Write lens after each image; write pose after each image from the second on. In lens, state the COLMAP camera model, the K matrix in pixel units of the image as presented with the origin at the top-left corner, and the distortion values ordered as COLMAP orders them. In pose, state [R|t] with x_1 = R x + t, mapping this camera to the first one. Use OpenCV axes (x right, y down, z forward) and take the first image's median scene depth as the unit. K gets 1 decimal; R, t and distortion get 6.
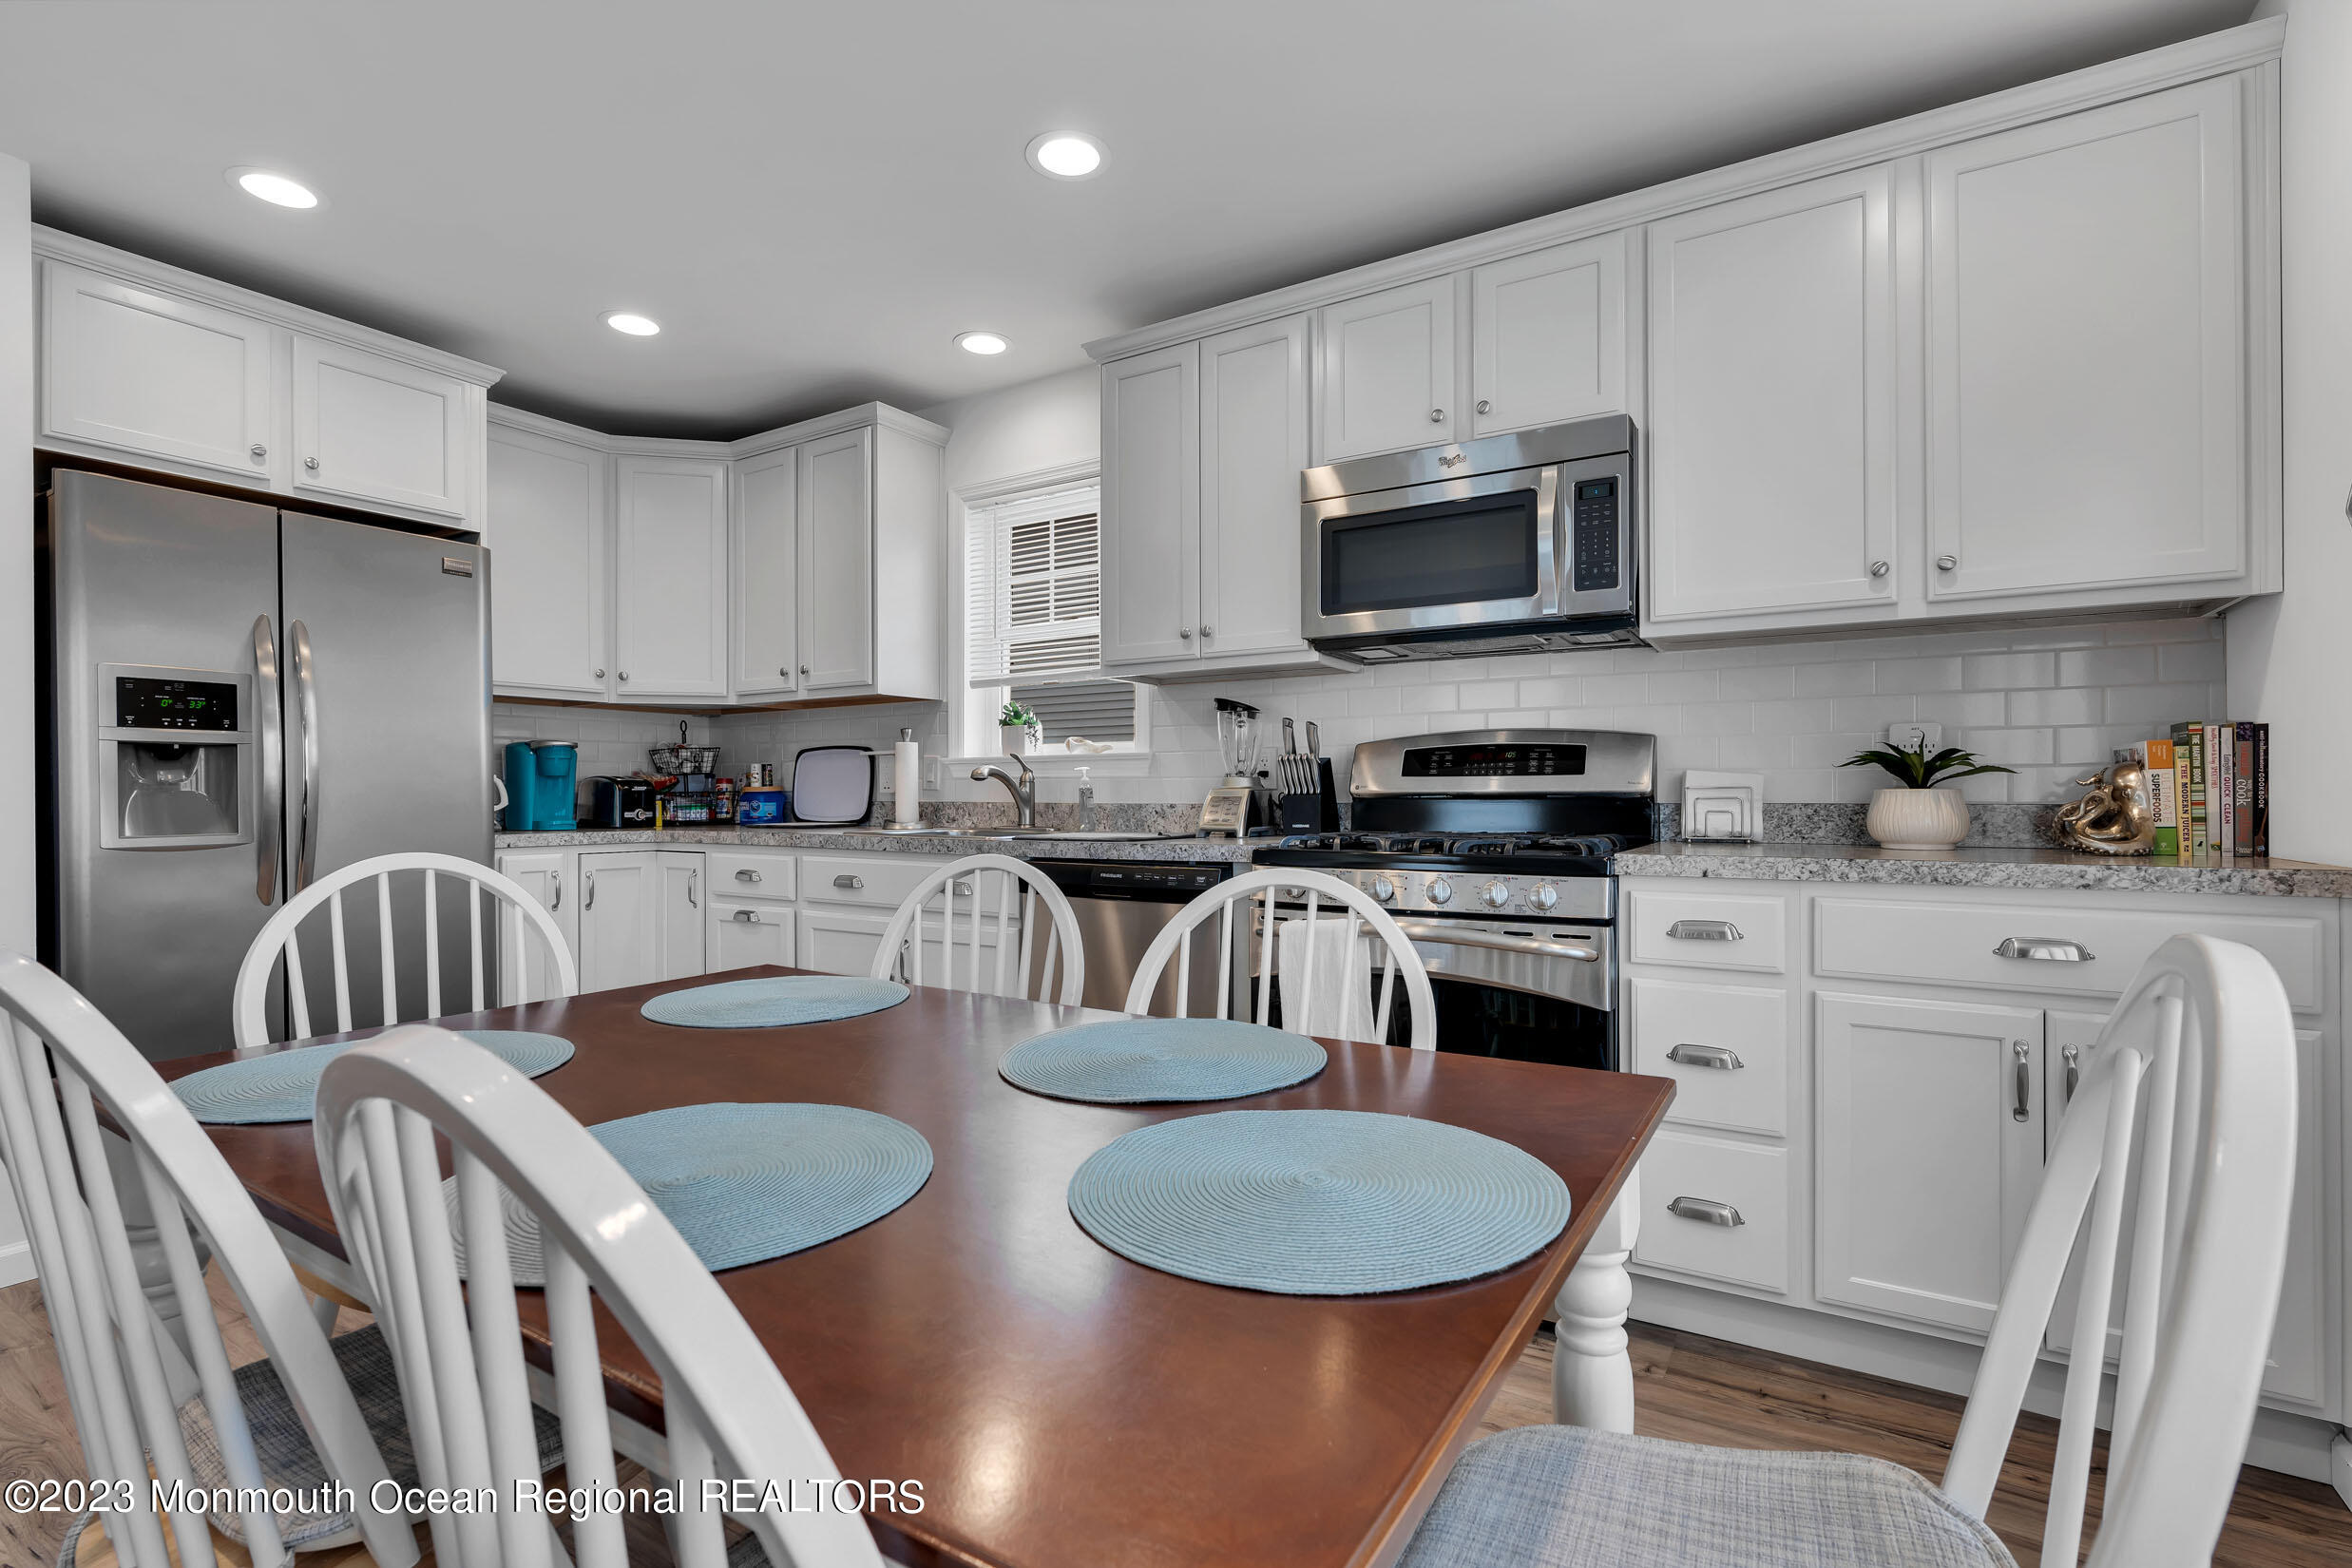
lens RADIAL K [[1070.0, 0, 1188.1], [0, 1070.0, 796.0], [0, 0, 1]] dist [-0.010363, 0.000887]
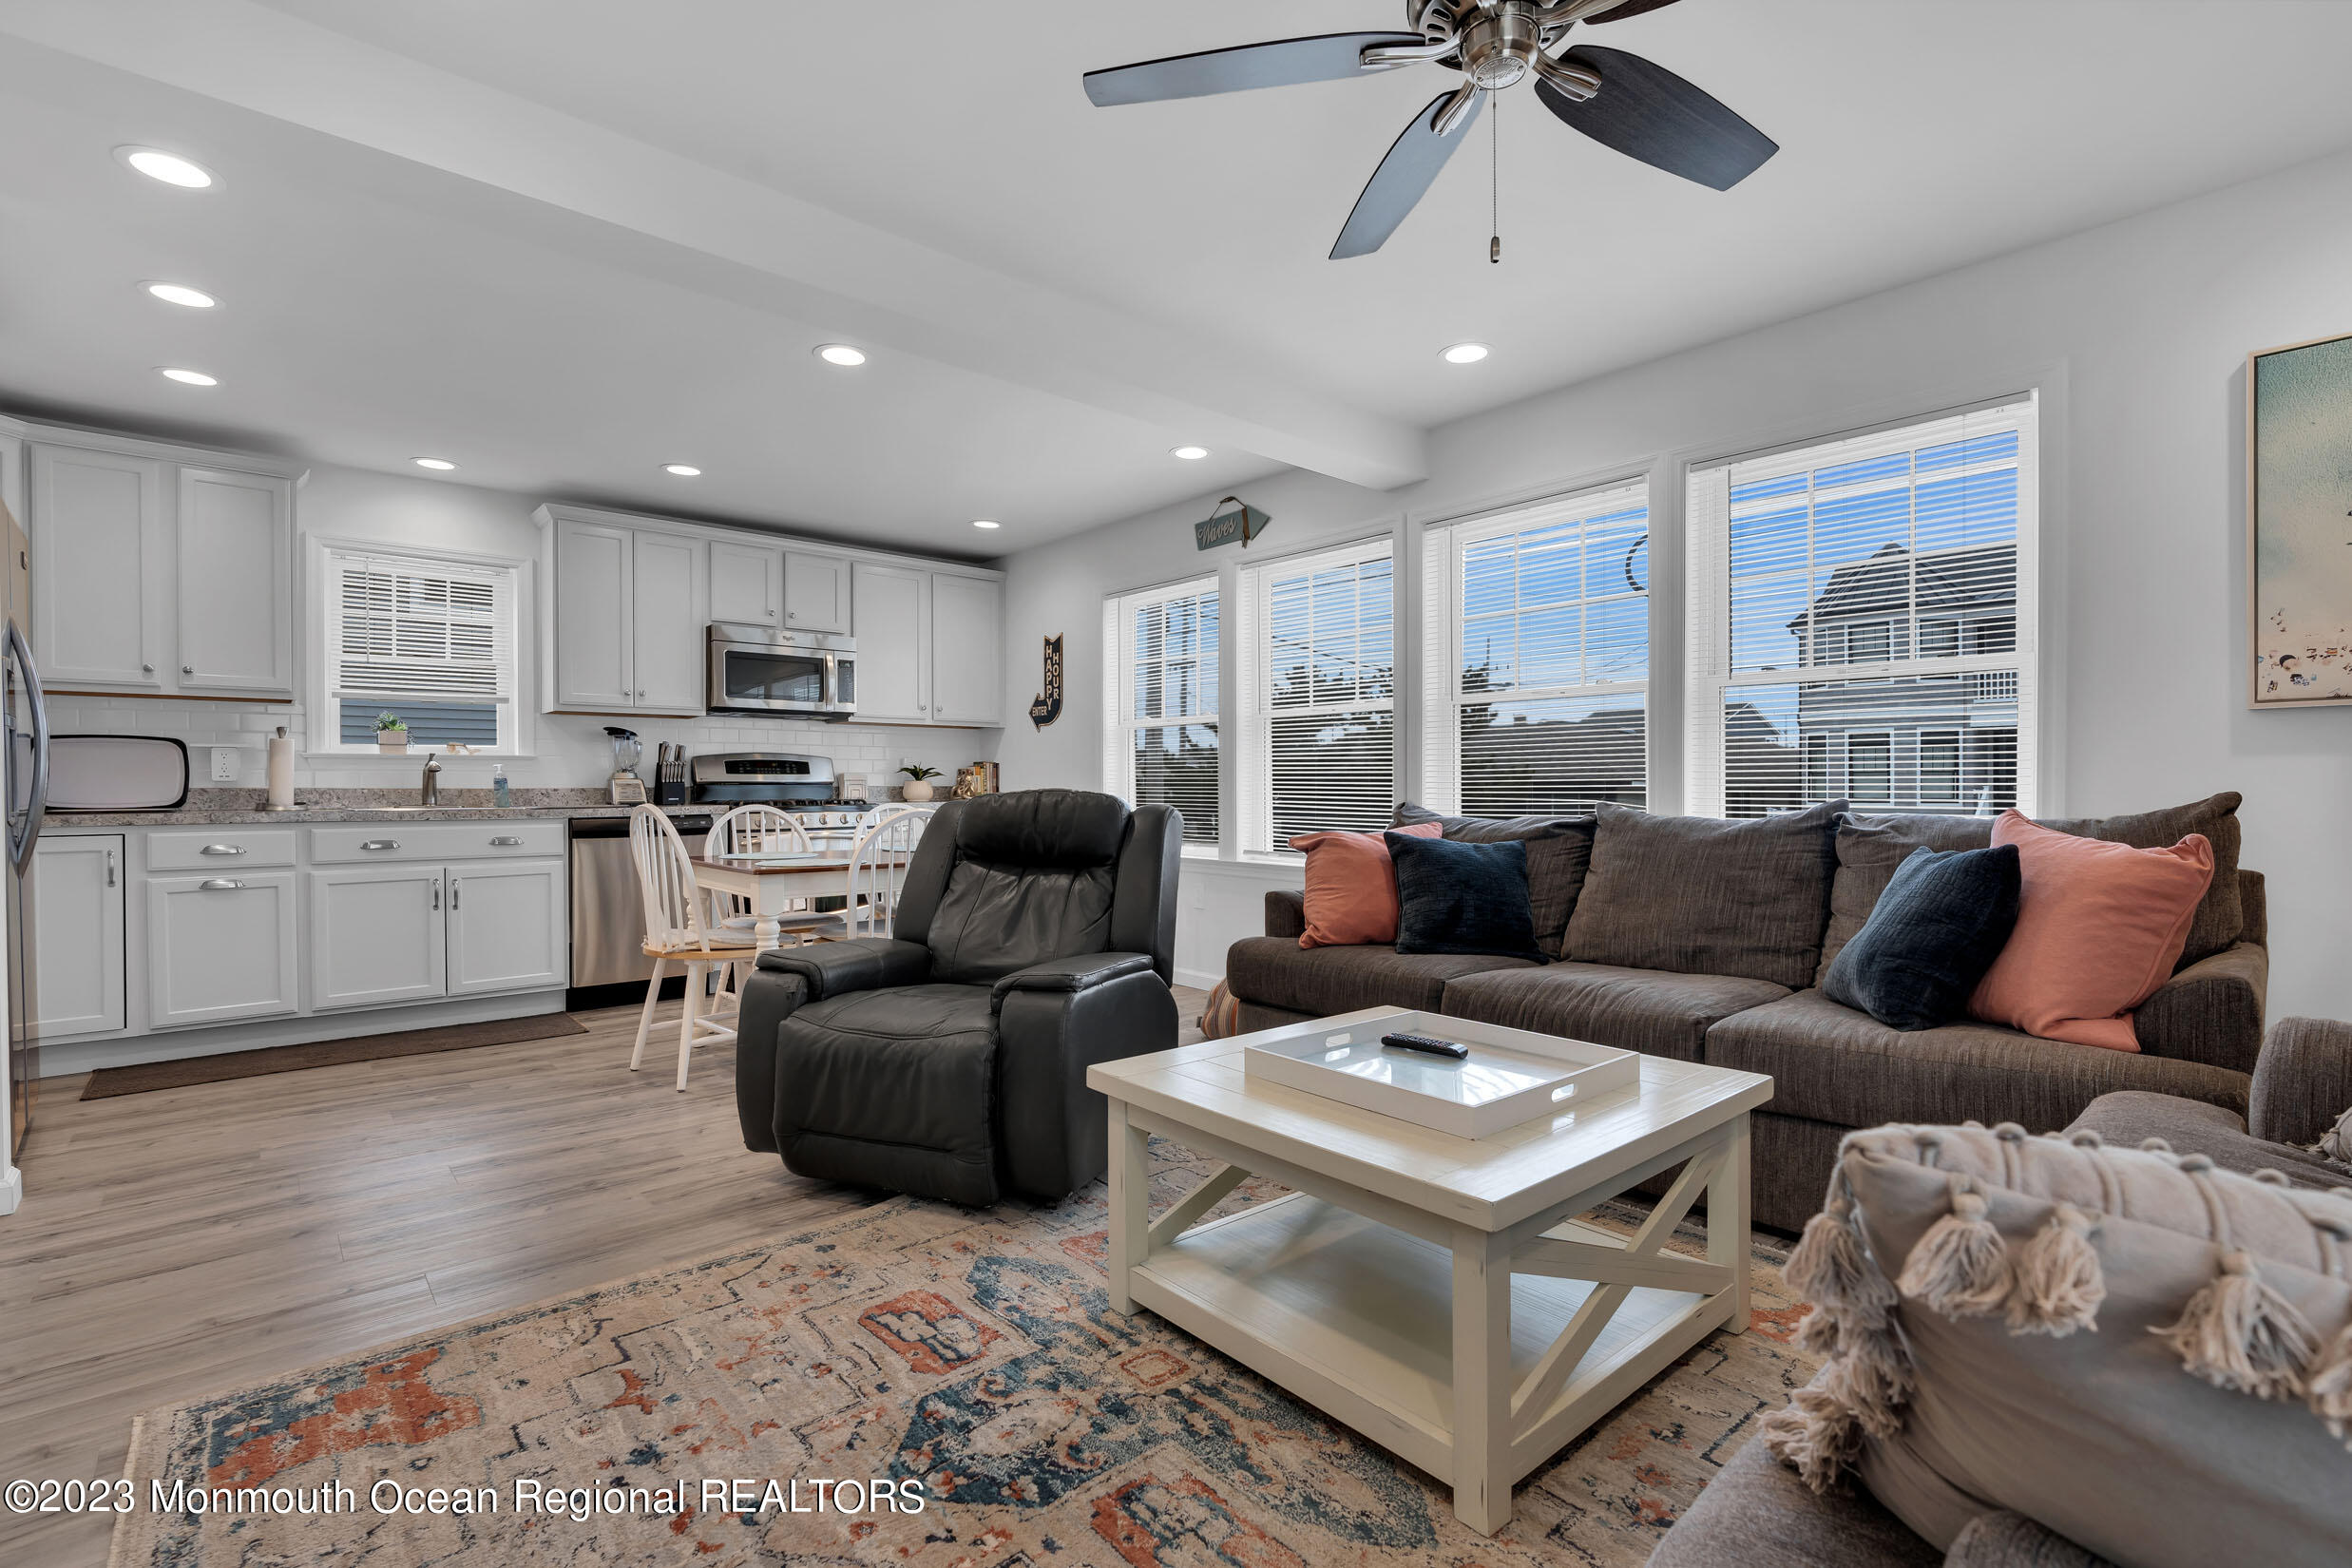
lens RADIAL K [[1070.0, 0, 1193.8], [0, 1070.0, 791.2], [0, 0, 1]] dist [-0.010363, 0.000887]
pose [[0.270538, -0.002440, 0.962706, -1.547777], [0.005743, 0.999983, 0.000921, 0.018816], [-0.962692, 0.005280, 0.270548, -0.418779]]
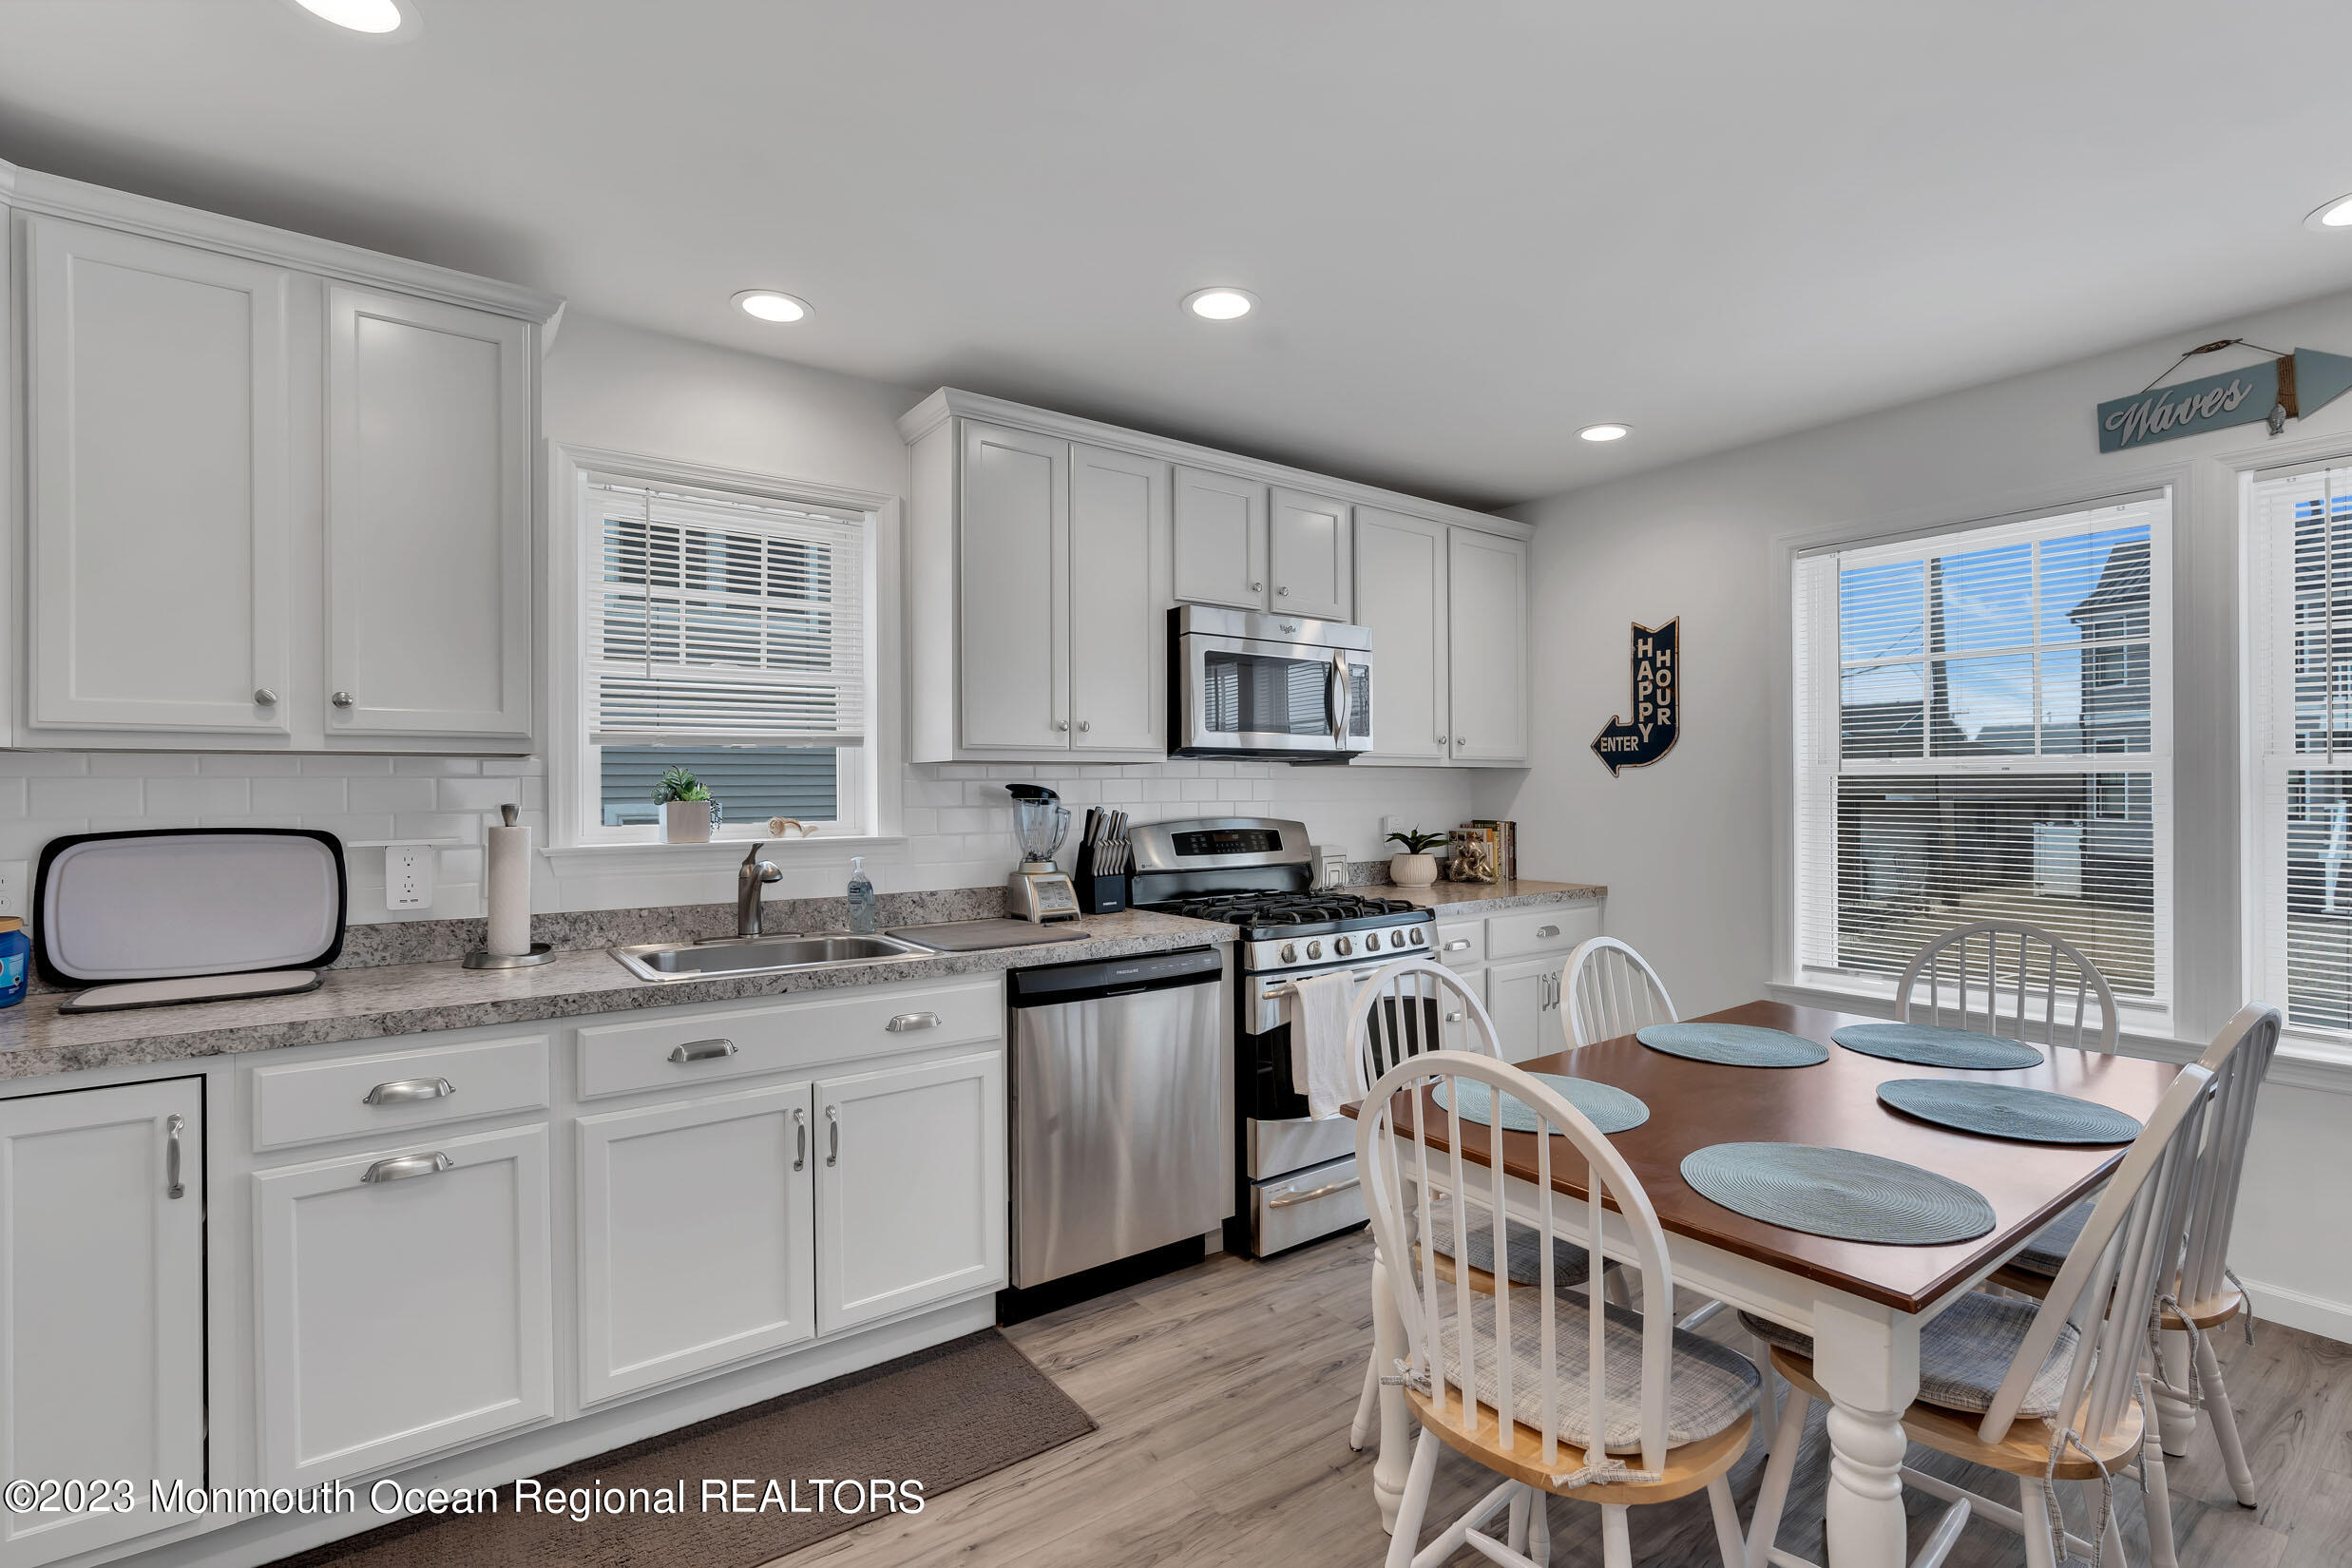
lens RADIAL K [[1070.0, 0, 1188.2], [0, 1070.0, 789.5], [0, 0, 1]] dist [-0.010363, 0.000887]
pose [[0.365389, 0.002227, 0.930852, -0.957642], [0.006481, 0.999967, -0.004937, -0.089745], [-0.930832, 0.007836, 0.365363, 0.544431]]
